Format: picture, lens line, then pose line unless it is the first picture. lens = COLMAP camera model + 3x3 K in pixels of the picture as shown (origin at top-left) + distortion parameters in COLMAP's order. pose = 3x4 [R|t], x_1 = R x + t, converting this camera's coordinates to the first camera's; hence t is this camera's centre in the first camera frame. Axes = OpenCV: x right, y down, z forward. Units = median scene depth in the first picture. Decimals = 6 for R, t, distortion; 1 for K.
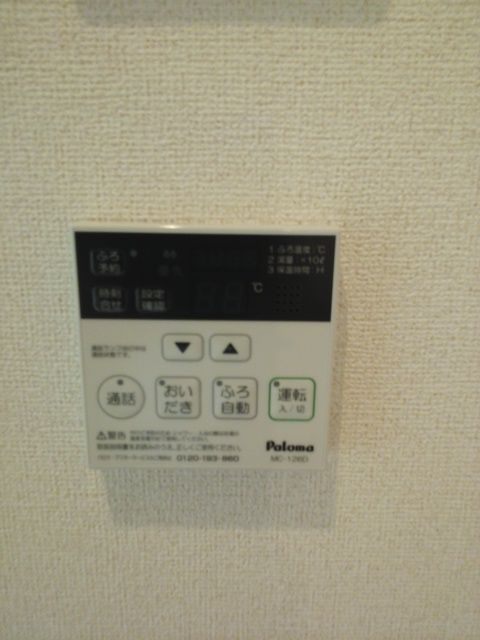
lens RADIAL K [[505.5, 0, 240.6], [0, 505.5, 320.2], [0, 0, 1]] dist [0.030893, 0.000443]
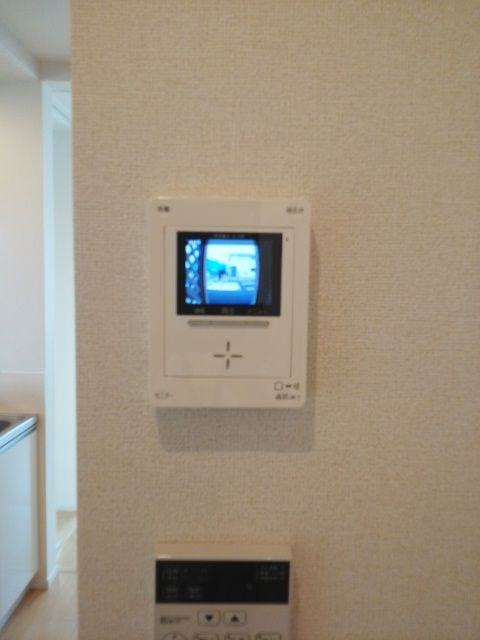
lens RADIAL K [[505.5, 0, 238.9], [0, 505.5, 319.6], [0, 0, 1]] dist [0.030893, 0.000443]
pose [[0.999806, 0.007827, 0.018054, -0.049216], [-0.005371, 0.991203, -0.132238, -0.800417], [-0.018931, 0.132116, 0.991054, -1.024404]]
